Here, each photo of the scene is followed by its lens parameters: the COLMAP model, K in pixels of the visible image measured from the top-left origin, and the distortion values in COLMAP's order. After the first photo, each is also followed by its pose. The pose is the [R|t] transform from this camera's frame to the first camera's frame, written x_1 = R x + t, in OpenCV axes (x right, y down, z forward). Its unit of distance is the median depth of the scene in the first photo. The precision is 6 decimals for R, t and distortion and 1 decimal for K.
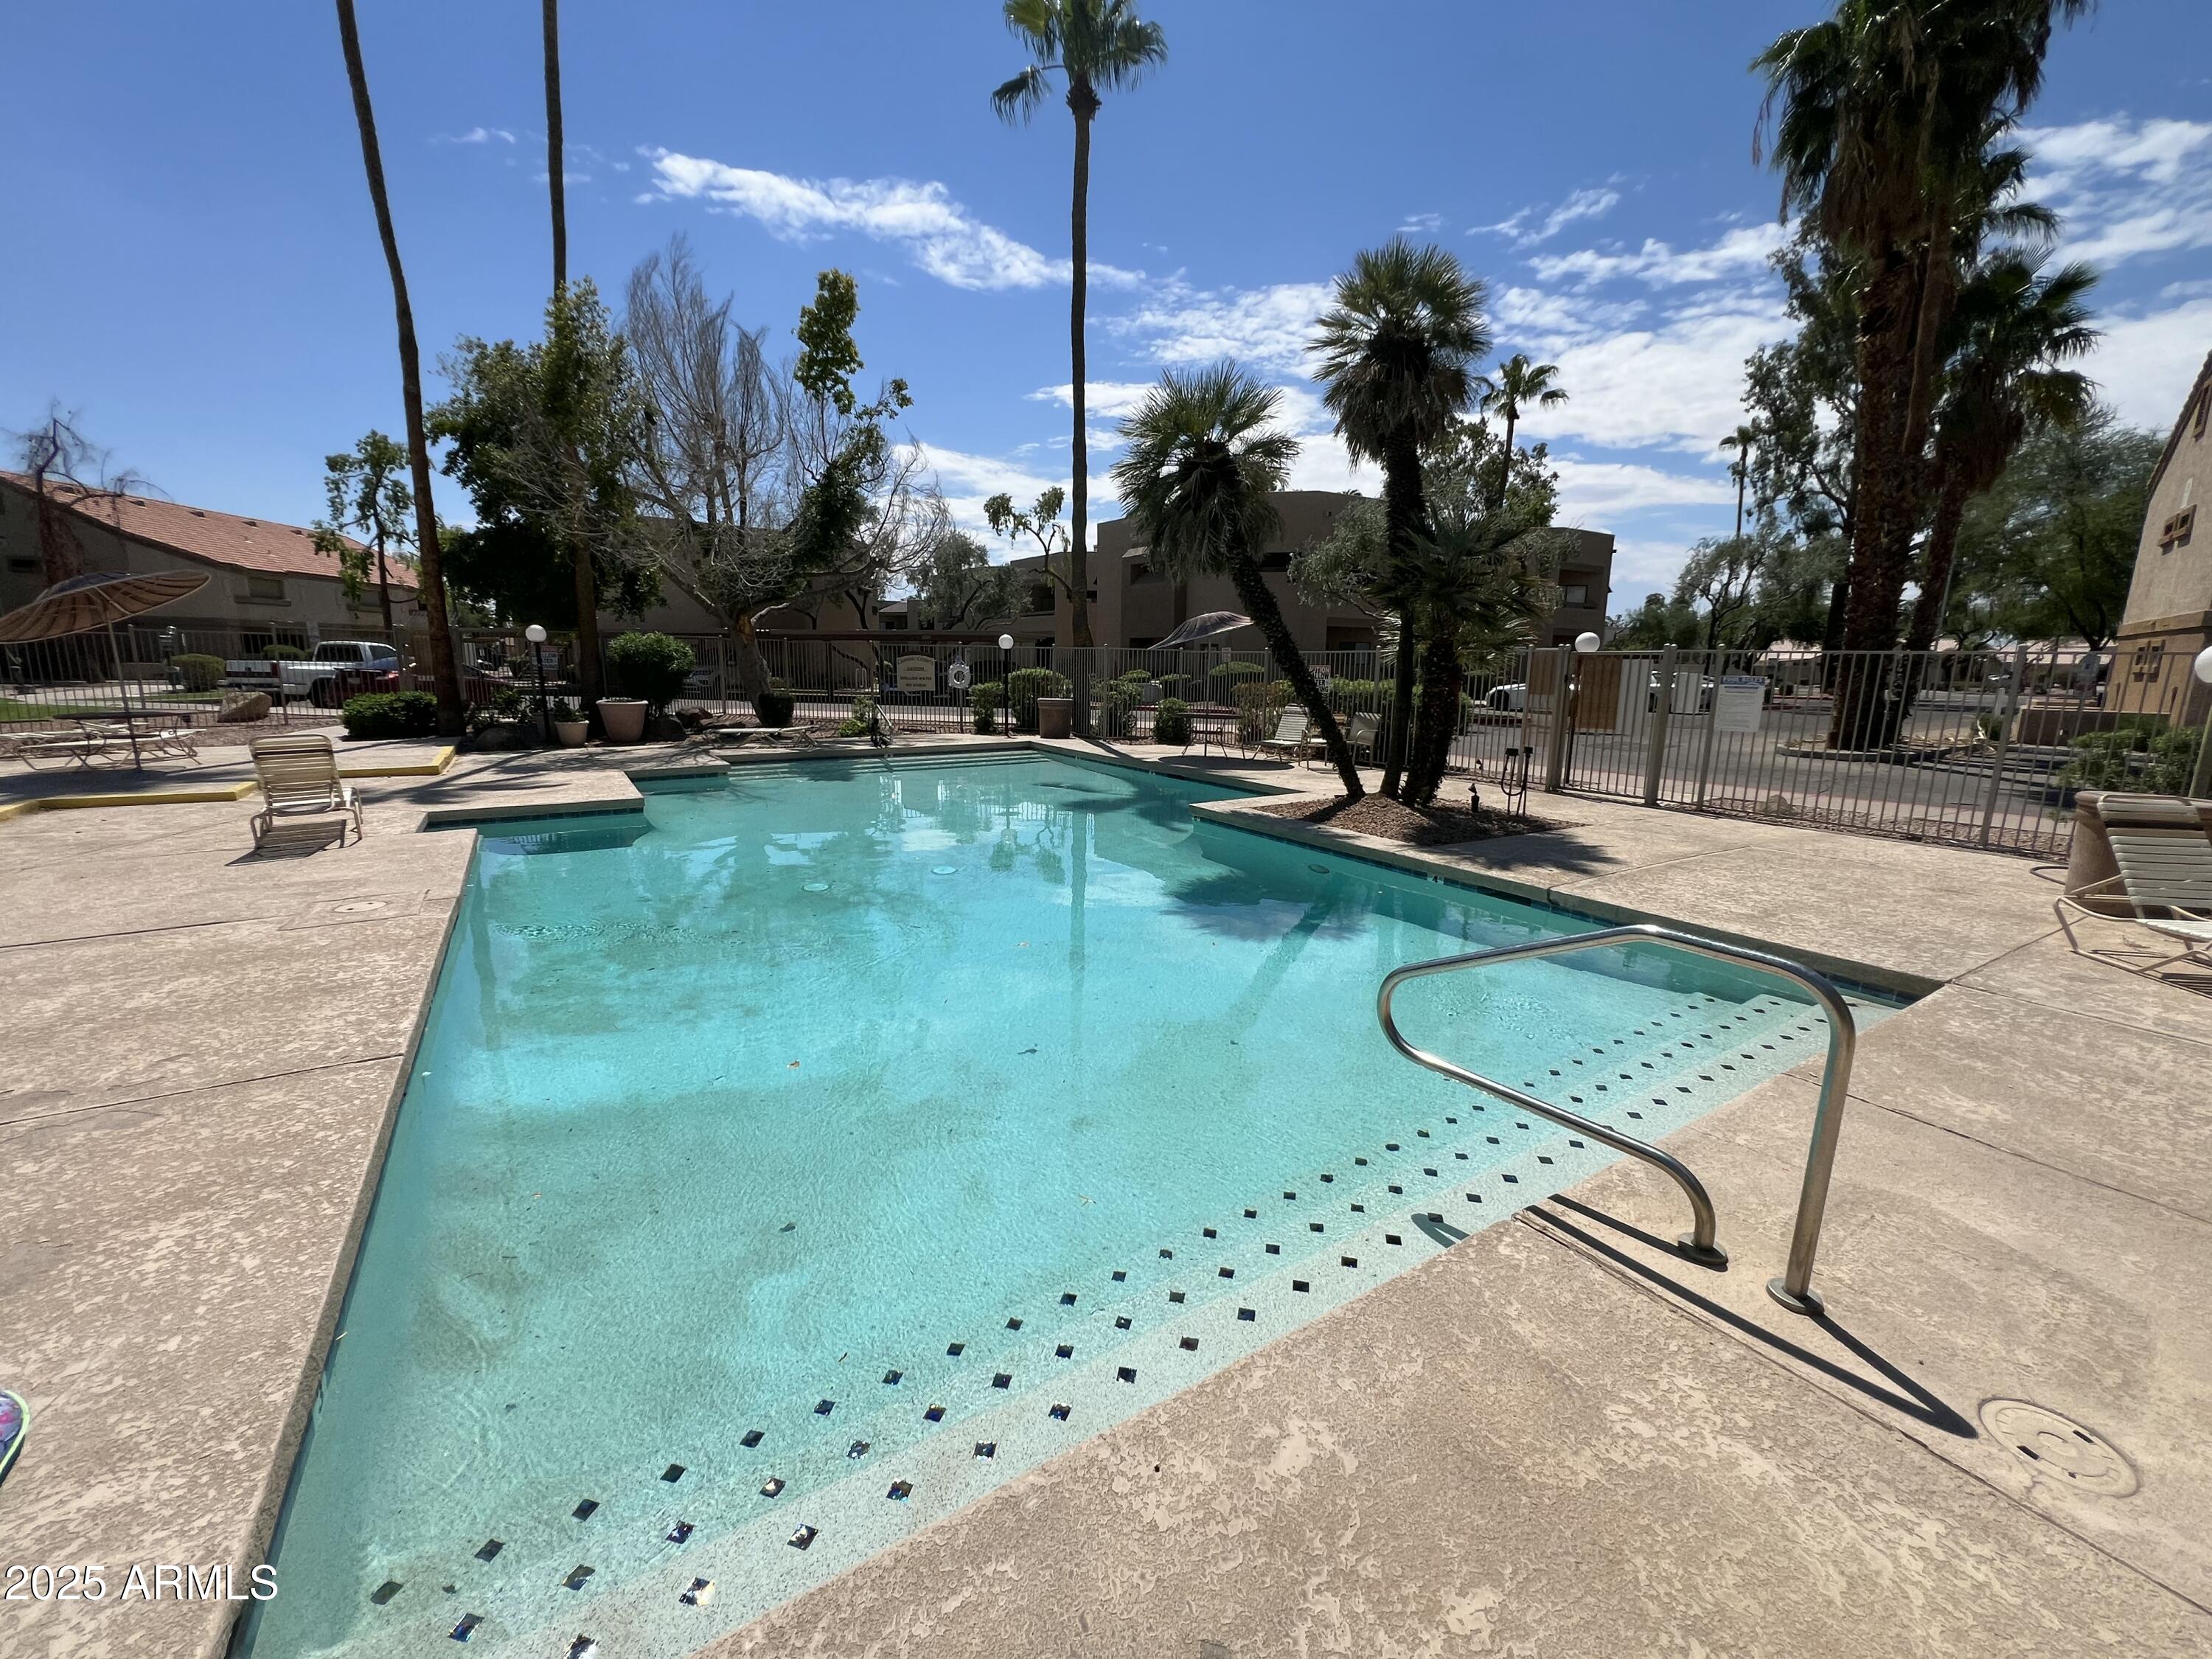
lens RADIAL K [[890.7, 0, 1106.1], [0, 890.7, 834.5], [0, 0, 1]] dist [-0.002221, 0.000828]
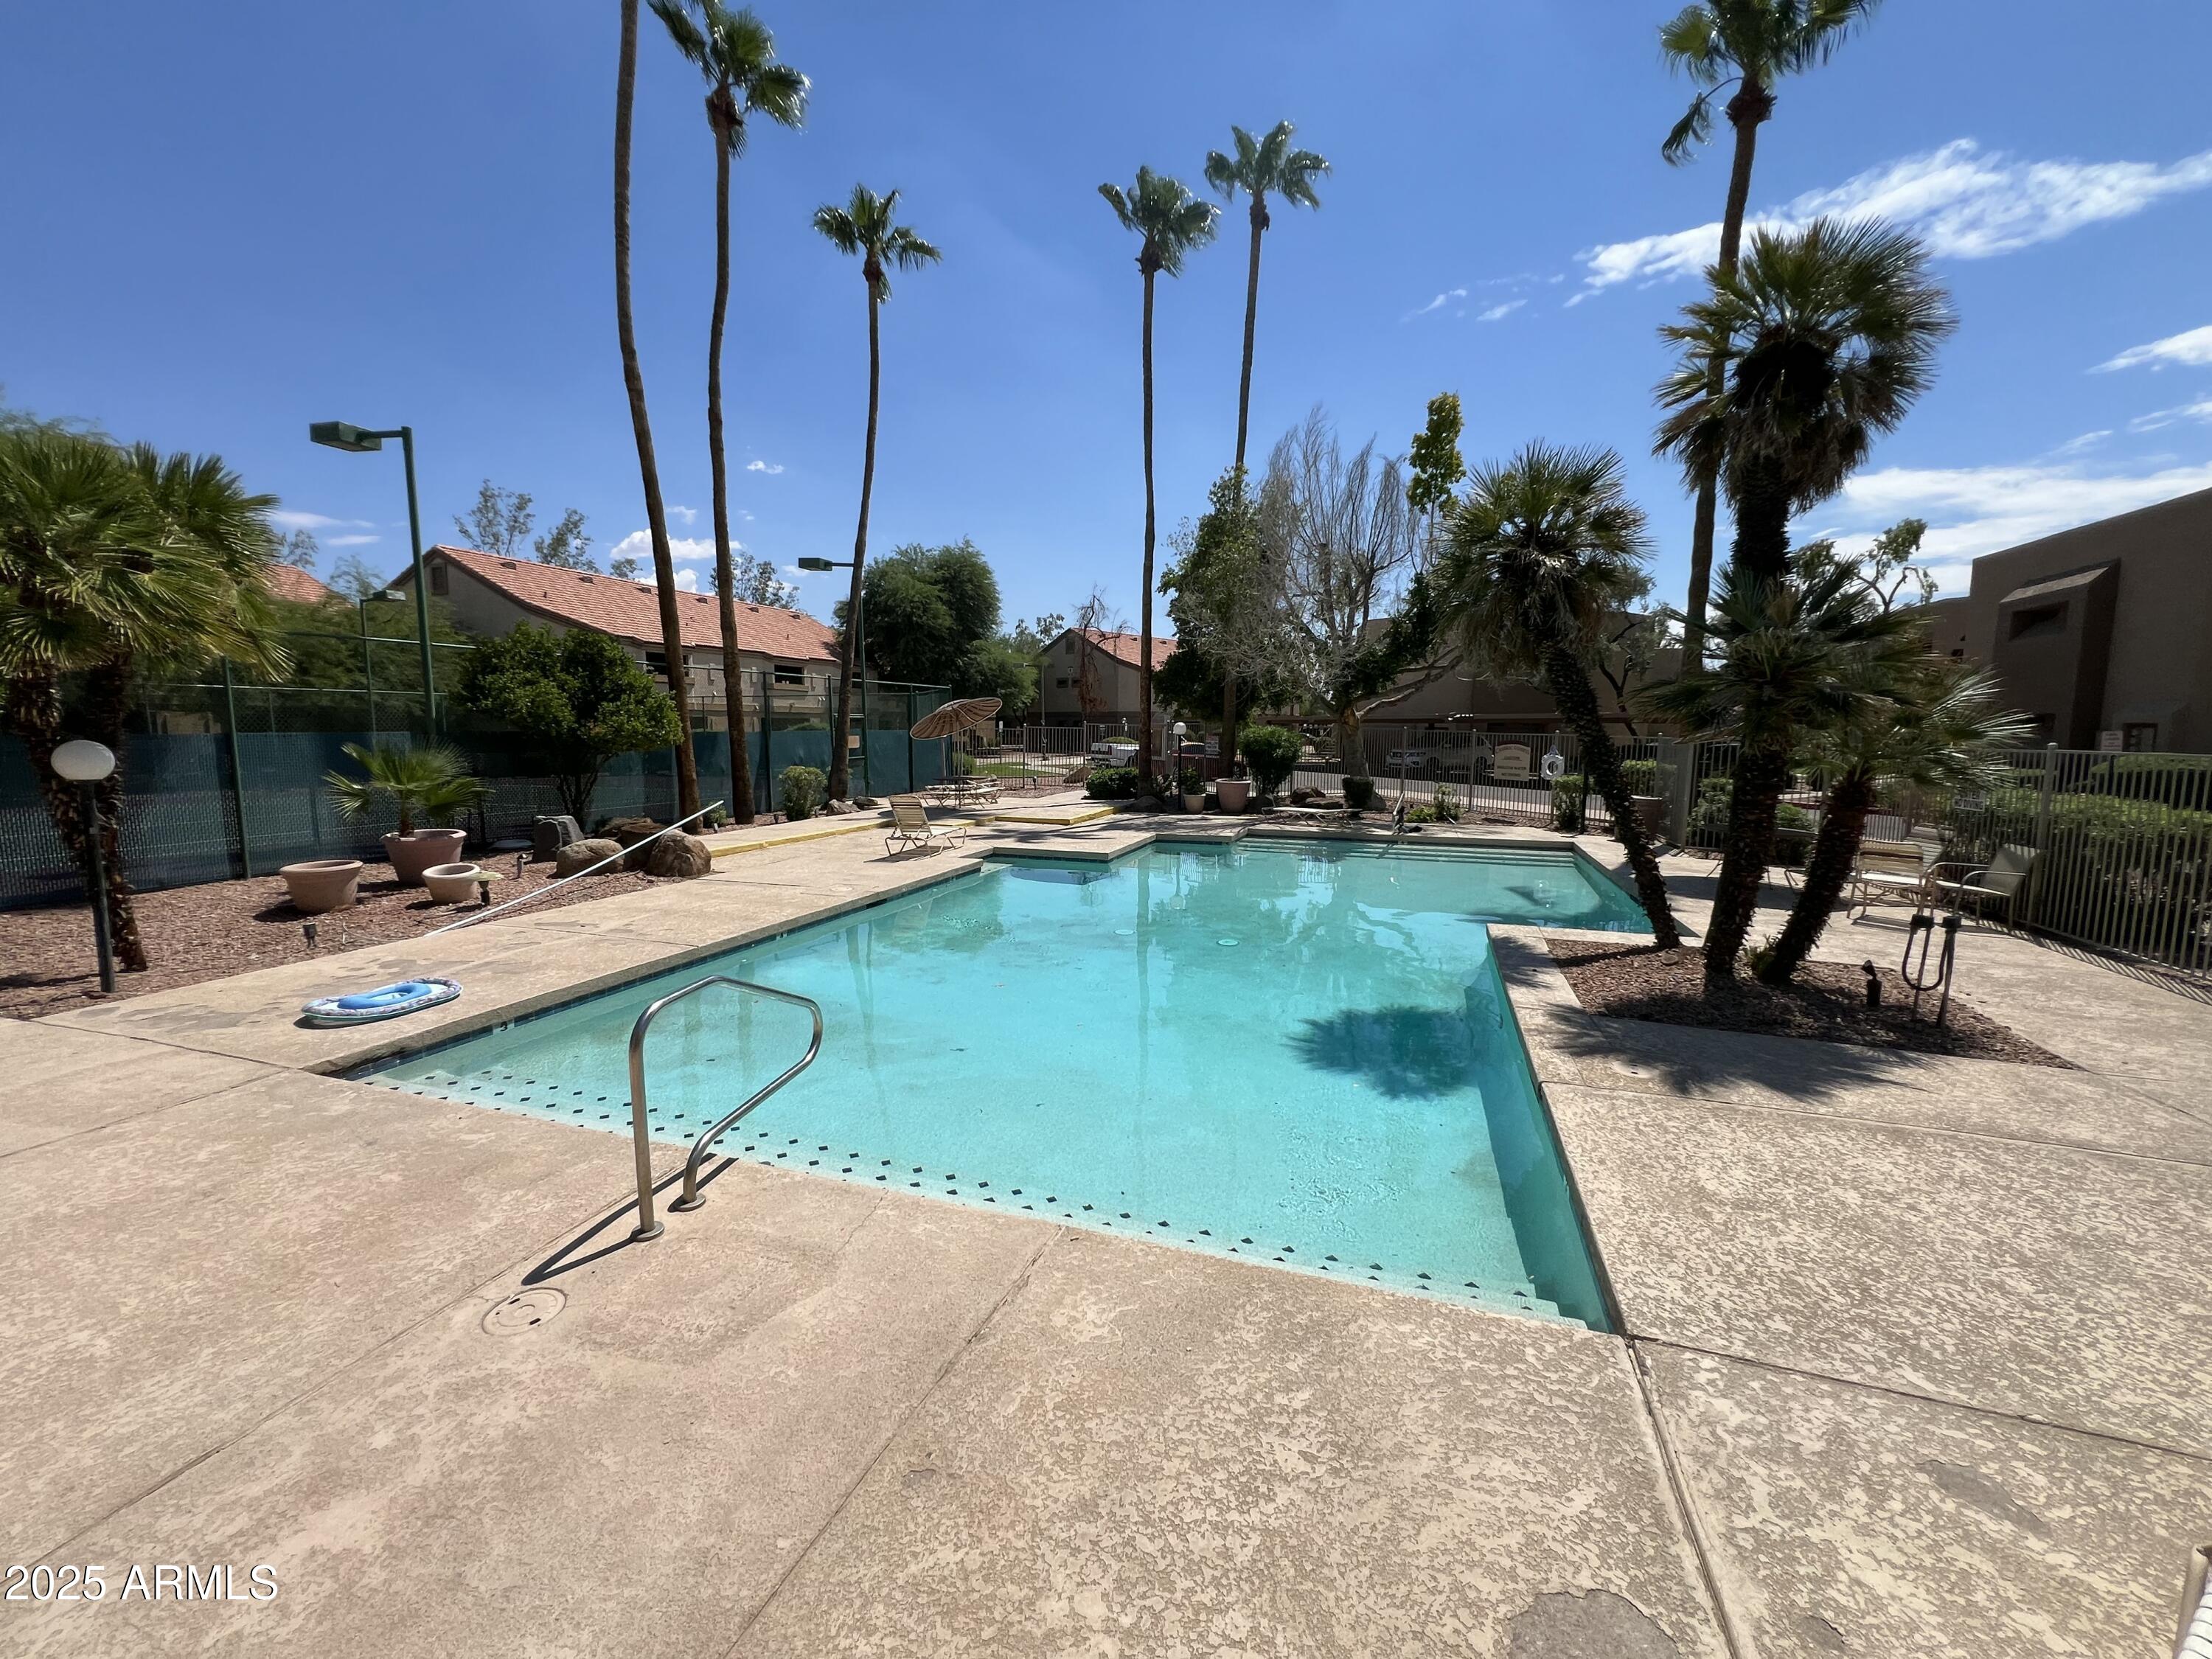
lens RADIAL K [[890.7, 0, 1107.5], [0, 890.7, 828.3], [0, 0, 1]] dist [-0.002221, 0.000828]
pose [[0.624057, 0.082173, -0.777046, 0.335948], [-0.151364, 0.988331, -0.017046, -0.034314], [0.766578, 0.128255, 0.629213, 0.080414]]
